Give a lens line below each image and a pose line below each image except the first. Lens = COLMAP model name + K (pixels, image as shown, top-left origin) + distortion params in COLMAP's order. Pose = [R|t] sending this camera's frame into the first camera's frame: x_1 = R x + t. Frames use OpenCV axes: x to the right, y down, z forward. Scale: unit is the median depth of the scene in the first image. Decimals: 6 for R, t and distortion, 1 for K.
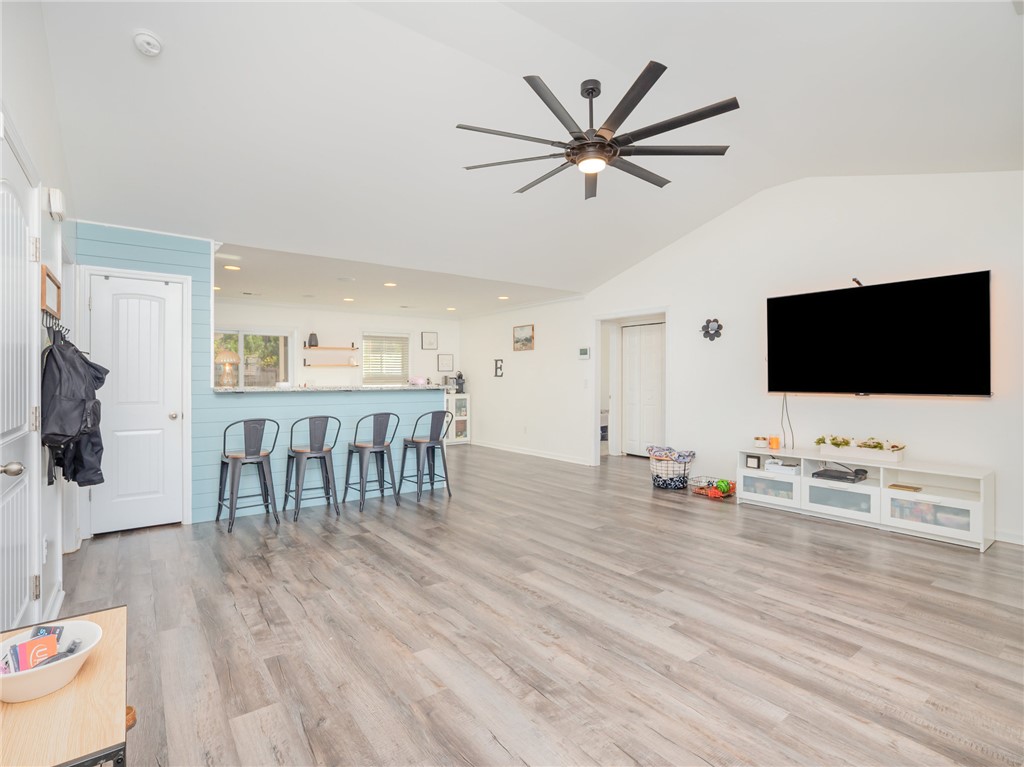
lens RADIAL K [[509.5, 0, 512.0], [0, 509.5, 383.5], [0, 0, 1]] dist [0.000181, -0.000049]
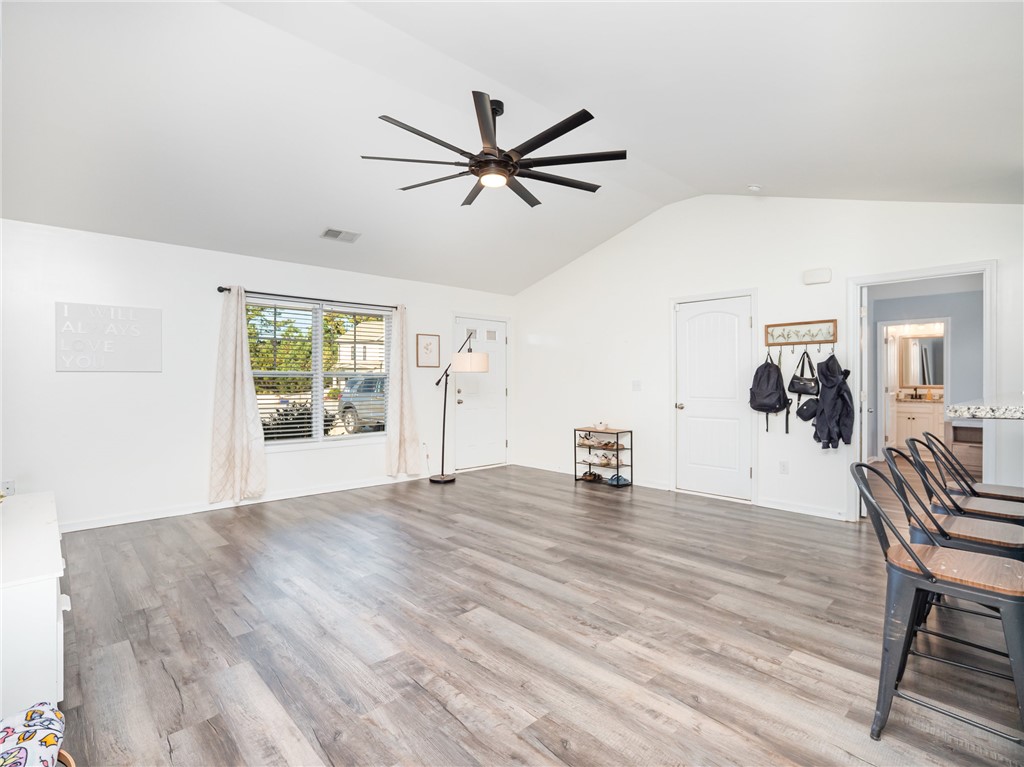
lens RADIAL K [[509.5, 0, 512.0], [0, 509.5, 383.5], [0, 0, 1]] dist [0.000181, -0.000049]
pose [[-0.994562, -0.000982, -0.104143, 0.231550], [-0.002604, 0.999877, 0.015443, -0.018159], [0.104115, 0.015630, -0.994442, 2.060500]]
